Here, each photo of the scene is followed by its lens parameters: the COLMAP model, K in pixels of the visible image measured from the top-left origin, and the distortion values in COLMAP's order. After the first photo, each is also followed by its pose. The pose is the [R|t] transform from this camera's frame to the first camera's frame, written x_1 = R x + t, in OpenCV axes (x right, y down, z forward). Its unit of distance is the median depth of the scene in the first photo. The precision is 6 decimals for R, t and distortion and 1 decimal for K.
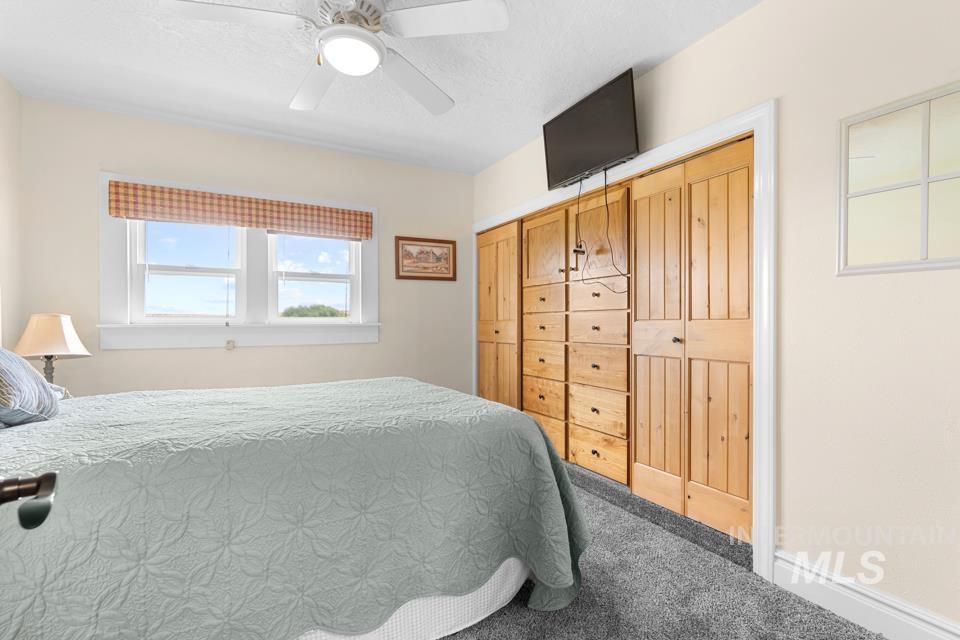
lens RADIAL K [[431.5, 0, 478.5], [0, 431.5, 322.5], [0, 0, 1]] dist [-0.005173, -0.000653]
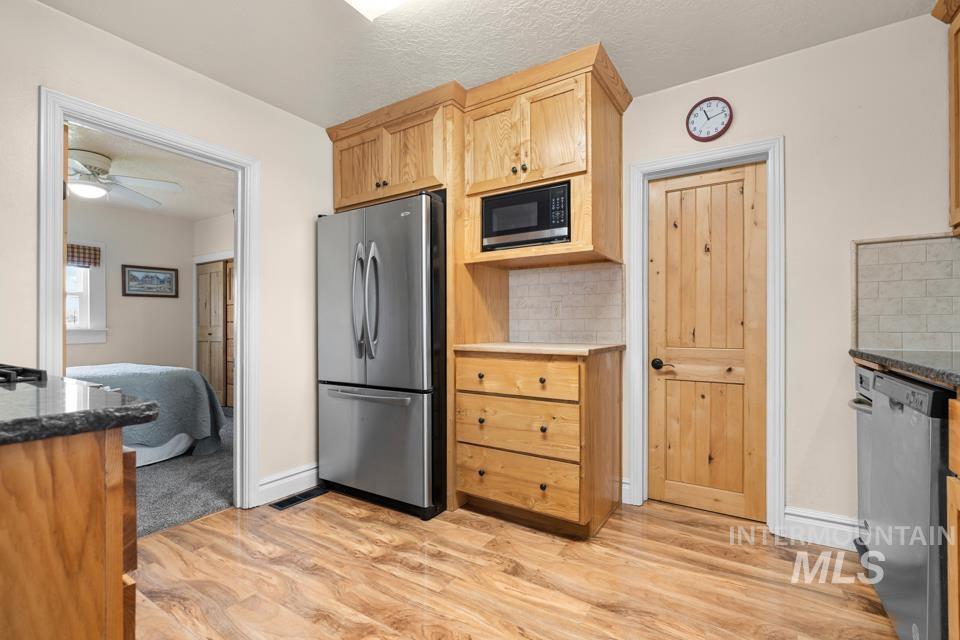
lens RADIAL K [[431.5, 0, 484.9], [0, 431.5, 330.1], [0, 0, 1]] dist [-0.005173, -0.000653]
pose [[0.881783, -0.004016, 0.471638, 0.186925], [0.001693, 0.999984, 0.005350, 0.001792], [-0.471652, -0.003919, 0.881776, -0.778366]]
